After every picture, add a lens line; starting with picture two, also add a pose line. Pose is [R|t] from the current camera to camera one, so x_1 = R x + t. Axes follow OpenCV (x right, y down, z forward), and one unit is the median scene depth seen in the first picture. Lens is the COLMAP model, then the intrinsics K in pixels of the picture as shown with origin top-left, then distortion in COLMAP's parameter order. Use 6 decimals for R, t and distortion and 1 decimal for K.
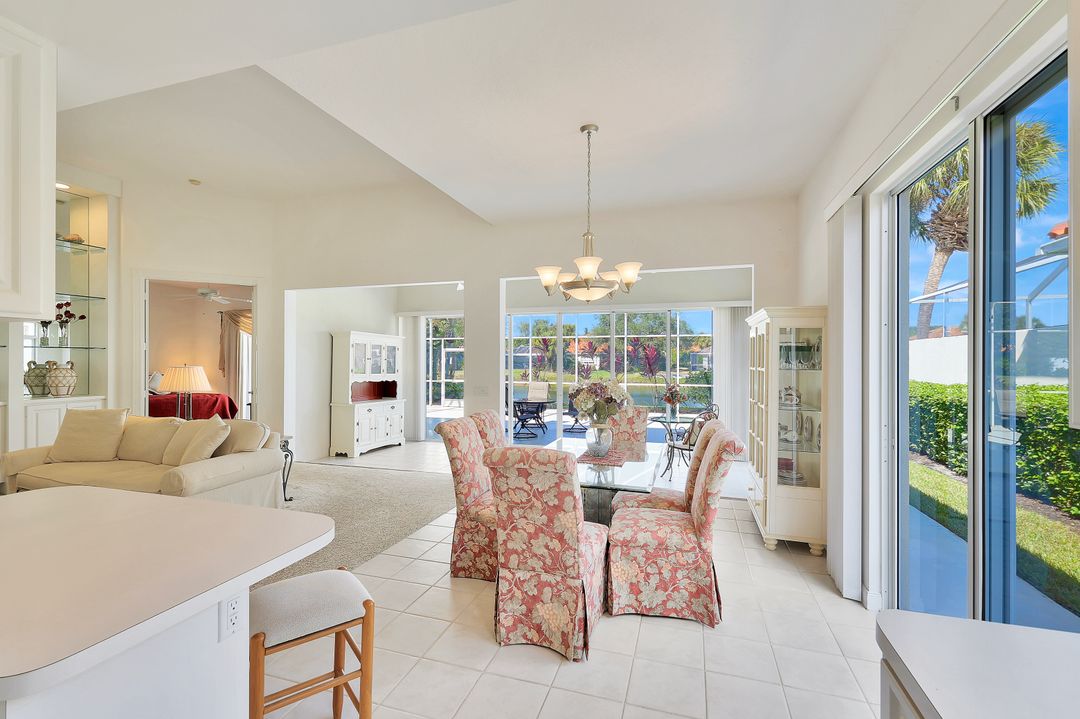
lens RADIAL K [[477.2, 0, 540.0], [0, 477.2, 361.2], [0, 0, 1]] dist [0.007029, -0.001807]
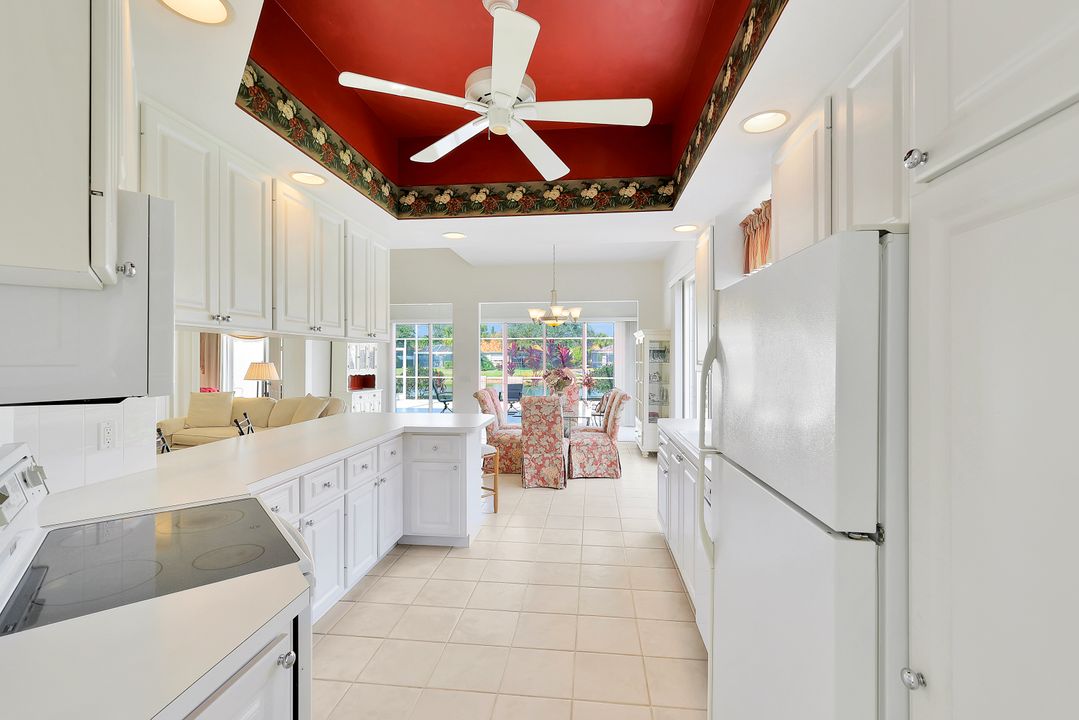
lens RADIAL K [[476.7, 0, 538.1], [0, 476.7, 359.1], [0, 0, 1]] dist [0.007029, -0.001807]
pose [[0.980497, -0.002459, 0.196520, -0.207840], [0.002636, 0.999996, -0.000639, 0.003364], [-0.196518, 0.001144, 0.980500, -0.525242]]
